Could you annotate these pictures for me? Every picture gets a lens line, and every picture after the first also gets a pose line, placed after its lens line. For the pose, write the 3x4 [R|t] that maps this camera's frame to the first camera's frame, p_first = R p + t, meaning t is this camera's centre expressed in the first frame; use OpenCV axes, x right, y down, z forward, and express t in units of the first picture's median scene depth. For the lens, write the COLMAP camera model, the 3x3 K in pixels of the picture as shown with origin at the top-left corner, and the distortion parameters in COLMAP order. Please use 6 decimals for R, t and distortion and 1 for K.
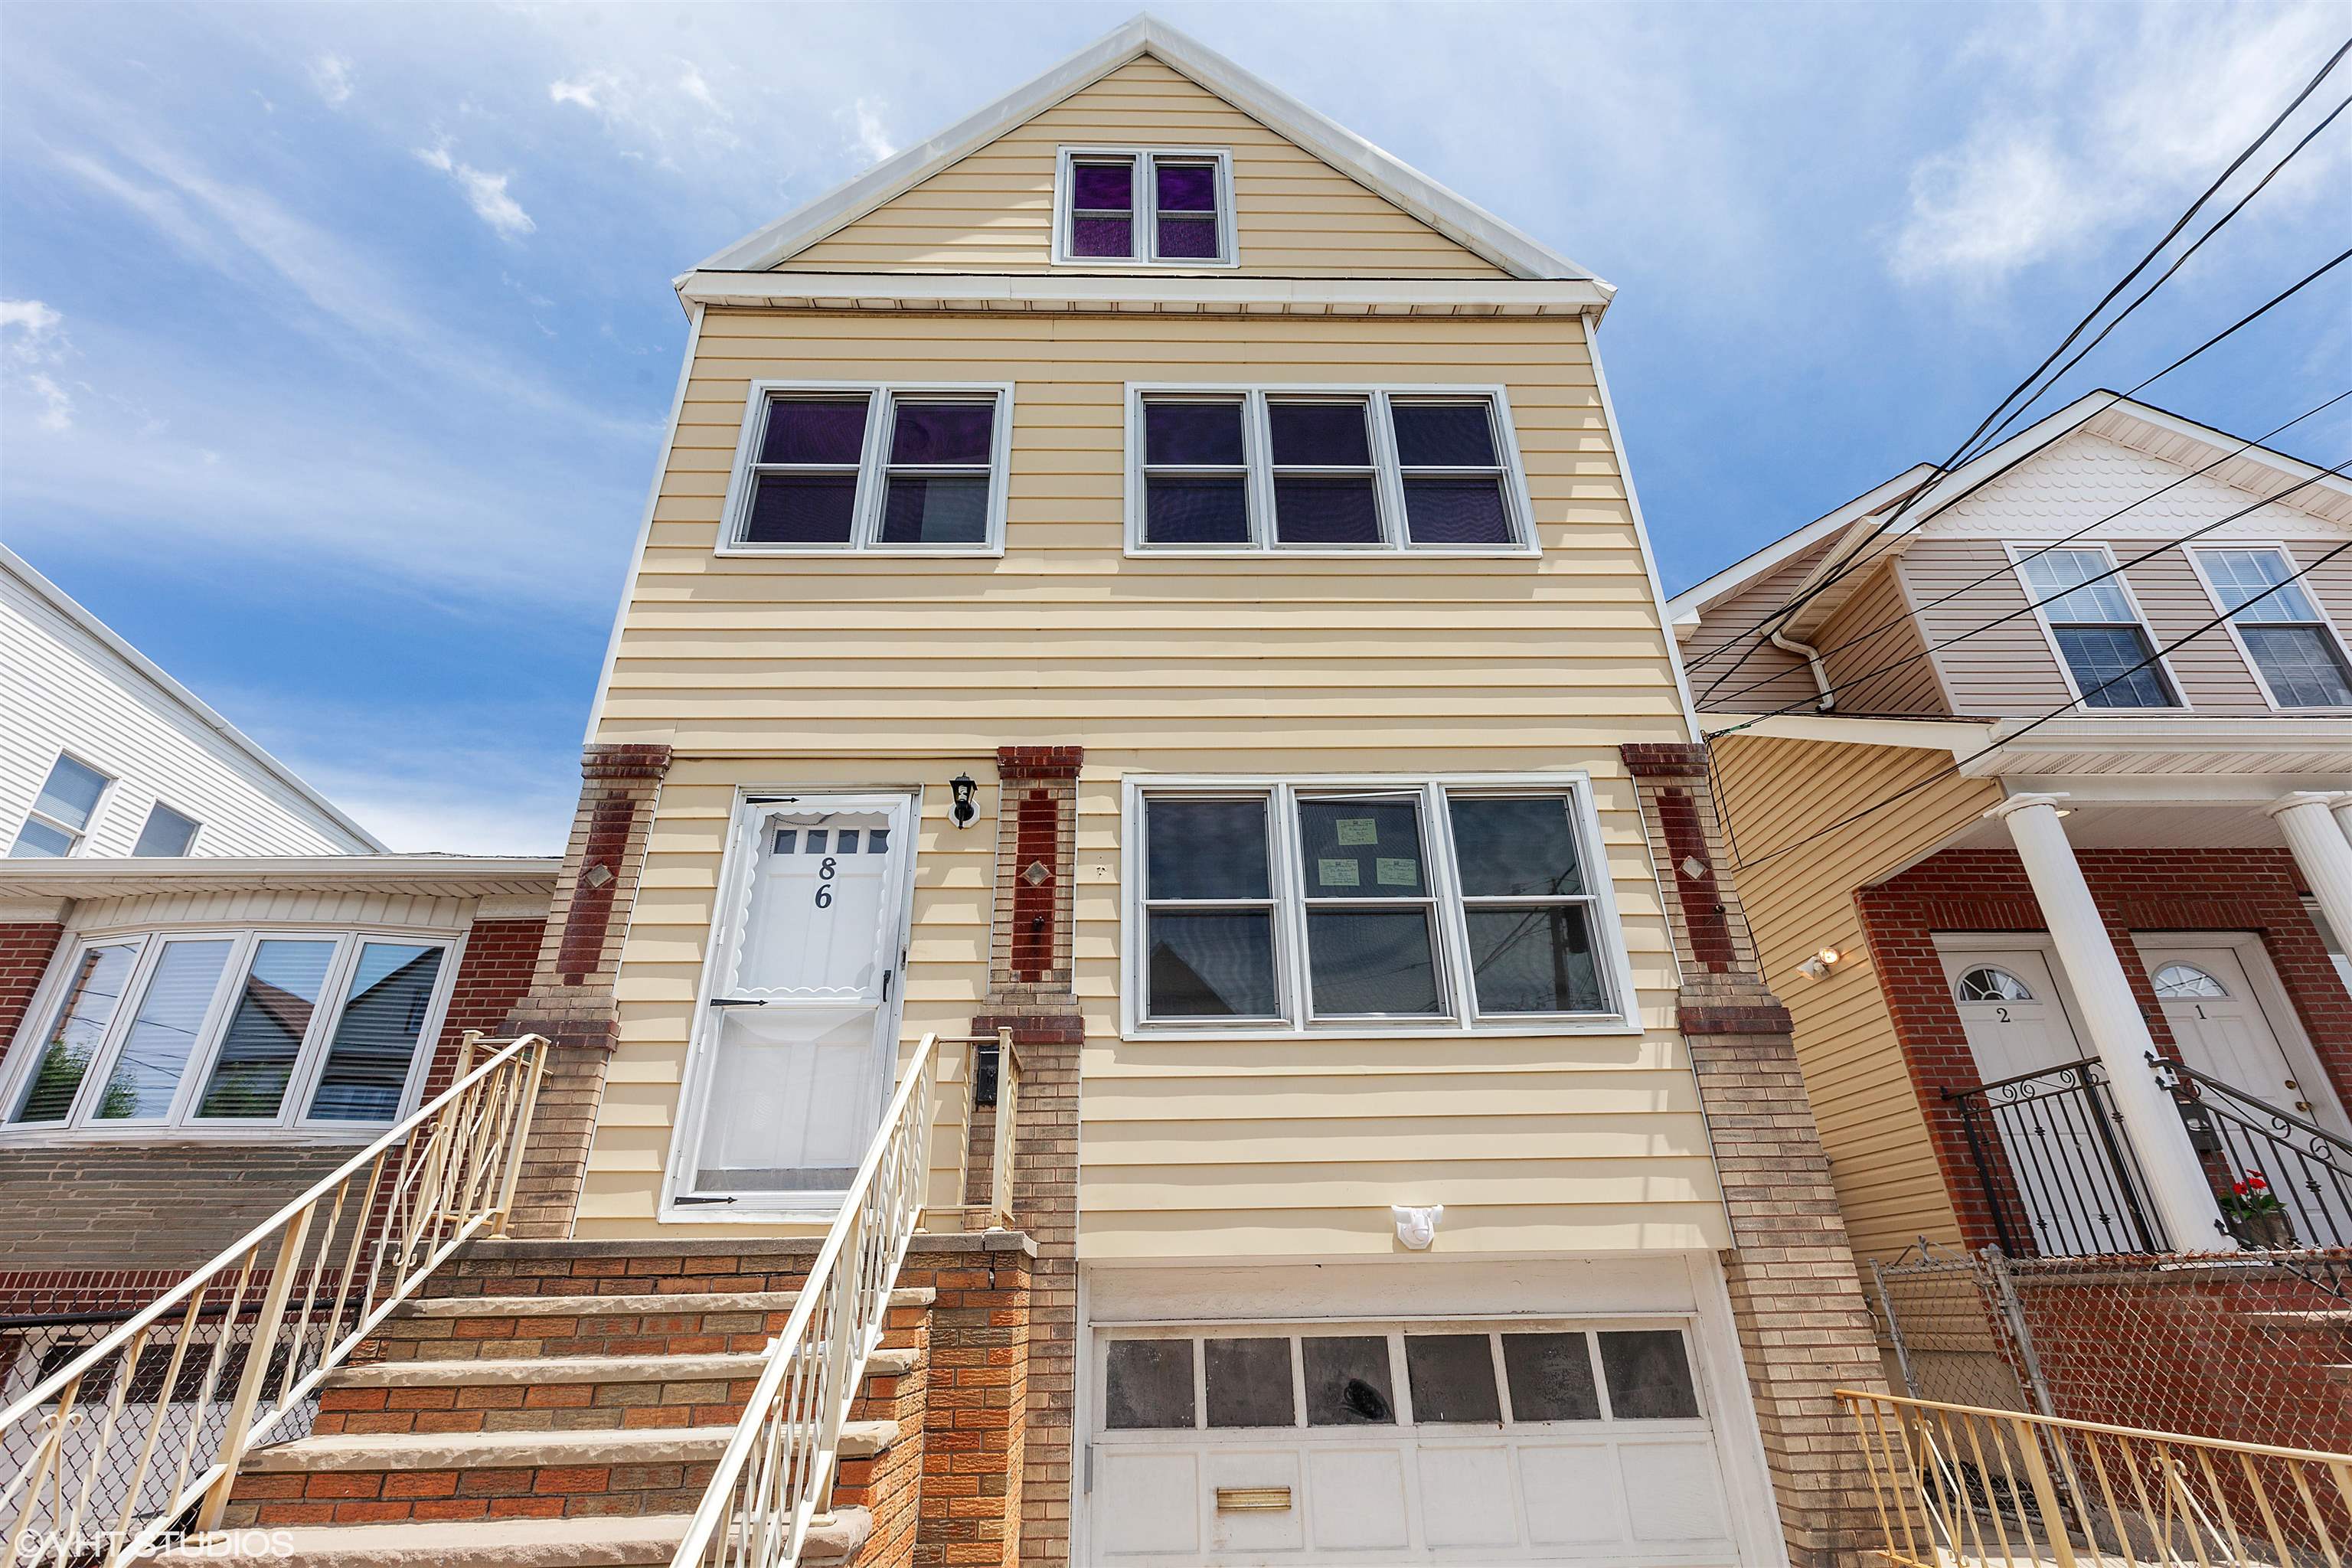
lens RADIAL K [[1077.2, 0, 1172.2], [0, 1077.2, 754.3], [0, 0, 1]] dist [-0.016976, 0.006994]
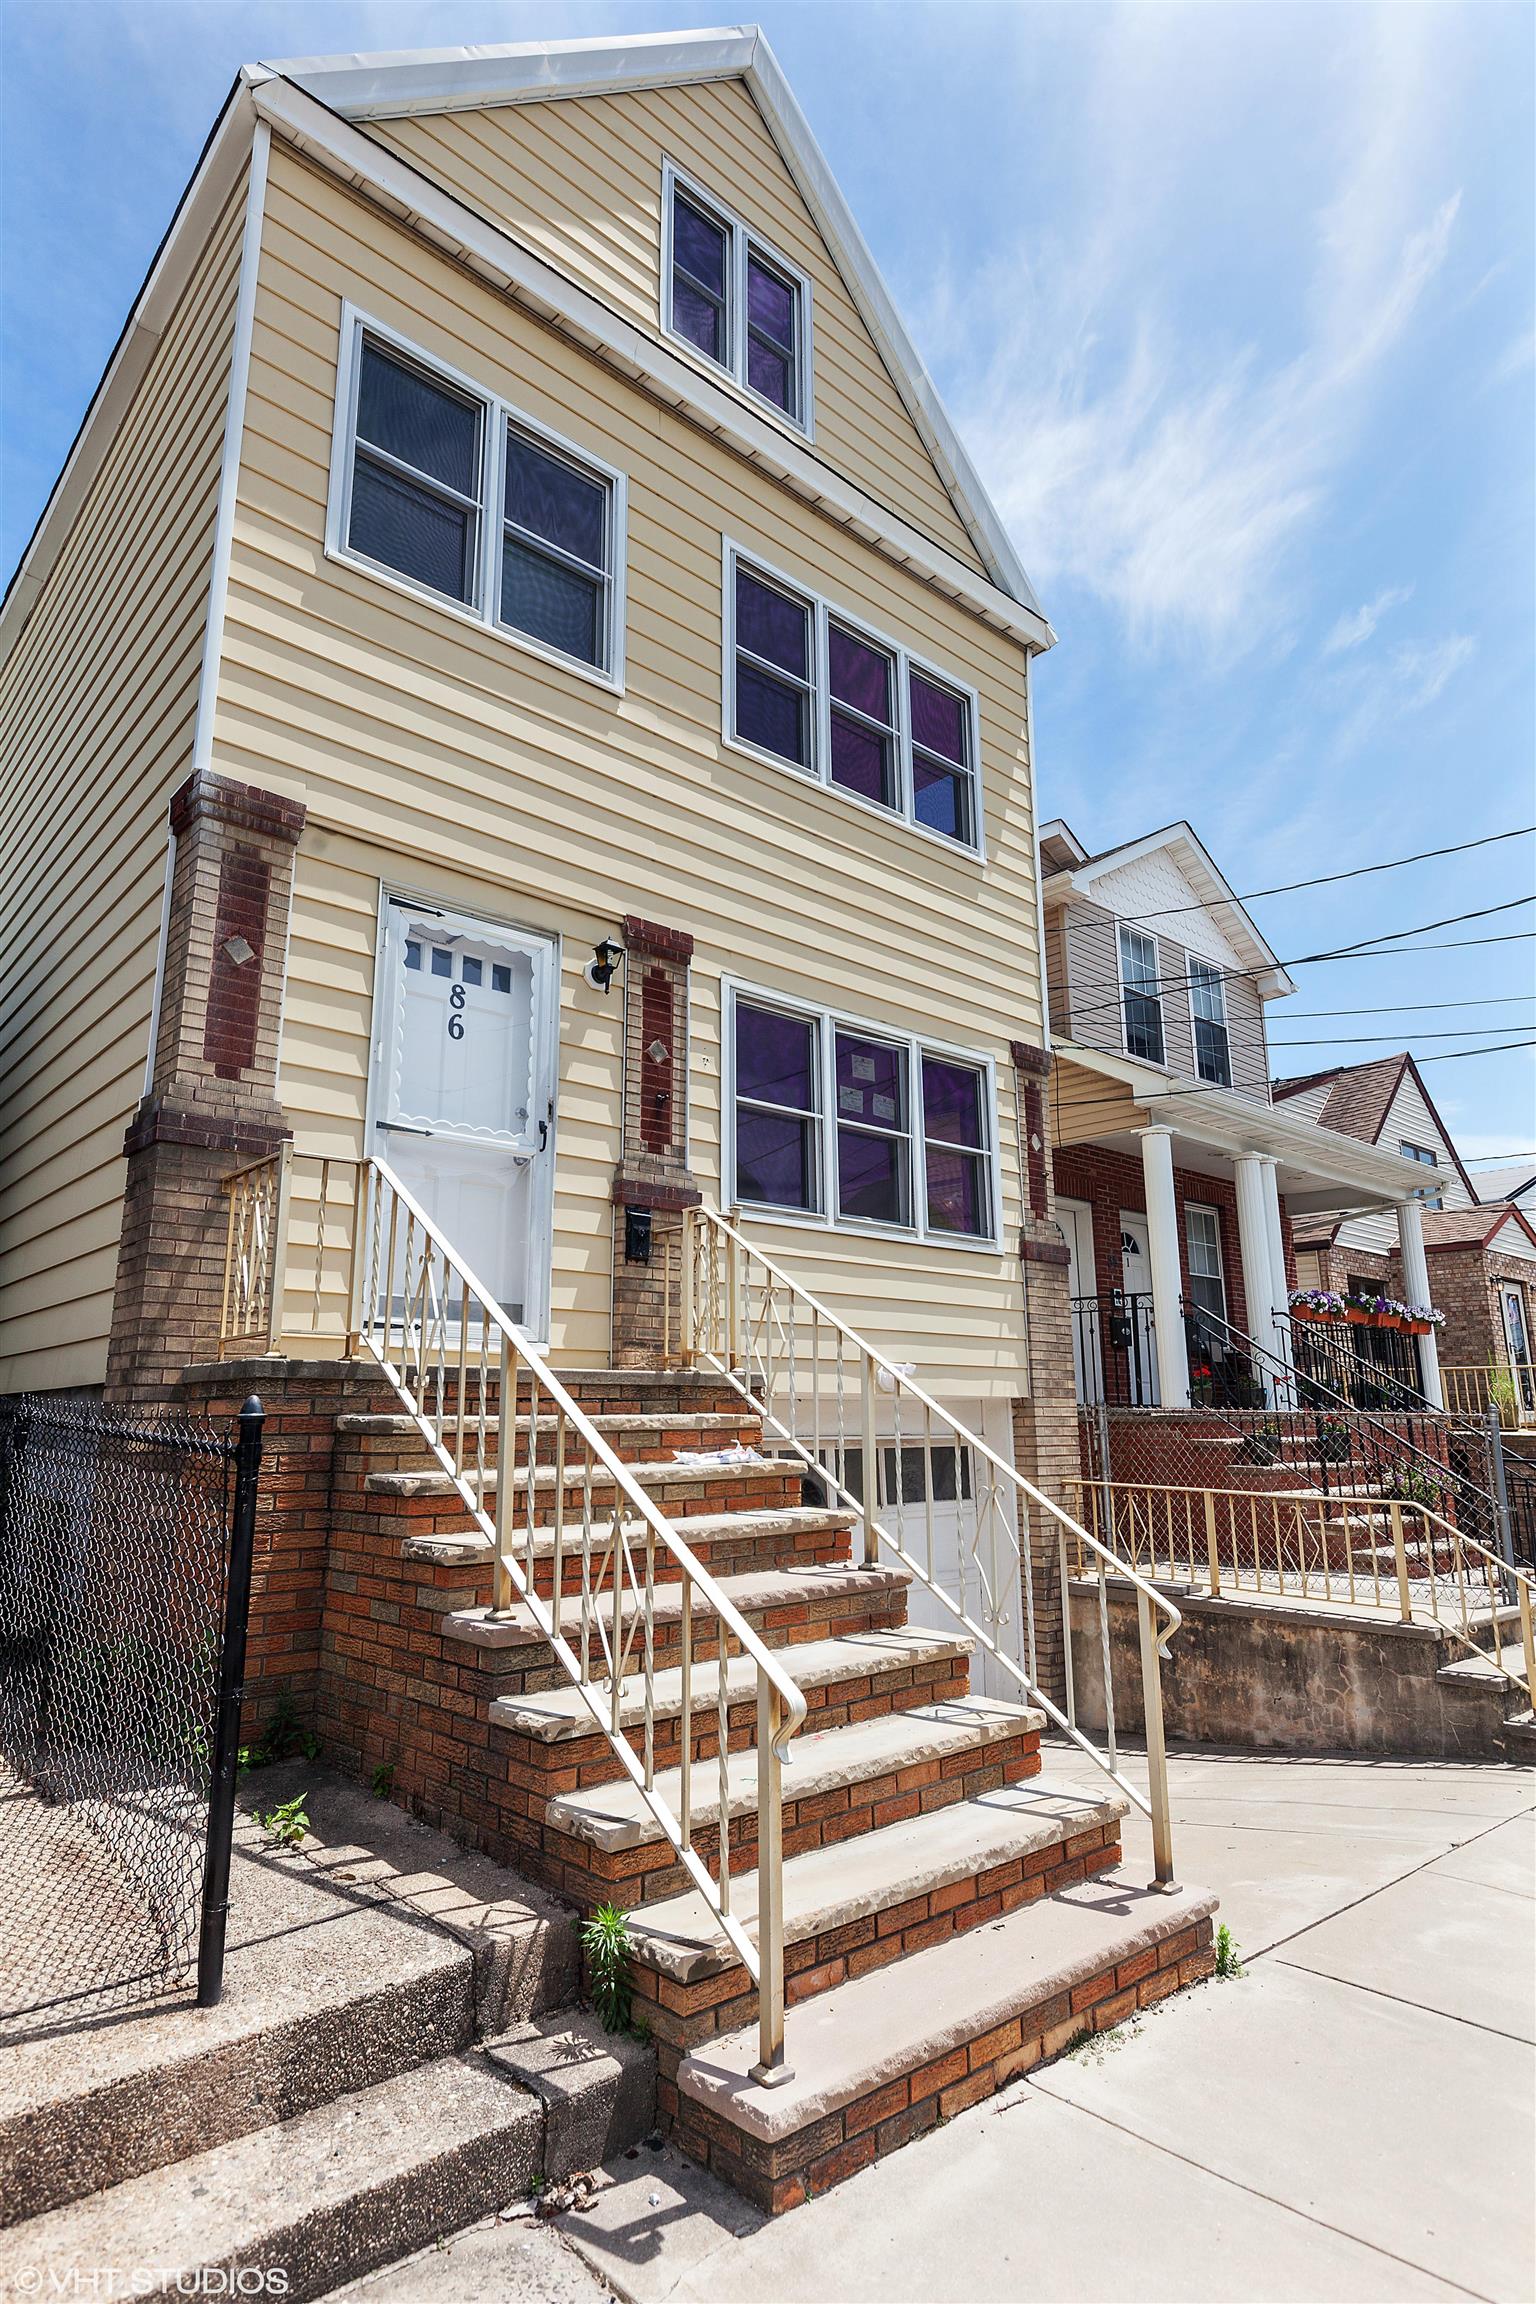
lens RADIAL K [[1220.9, 0, 768.0], [0, 1220.9, 1152.0], [0, 0, 1]] dist [0.020100, -0.016111]
pose [[0.759375, 0.152757, 0.632467, -0.771418], [-0.307175, 0.941072, 0.141518, 0.000021], [-0.573579, -0.301744, 0.761549, -0.007034]]
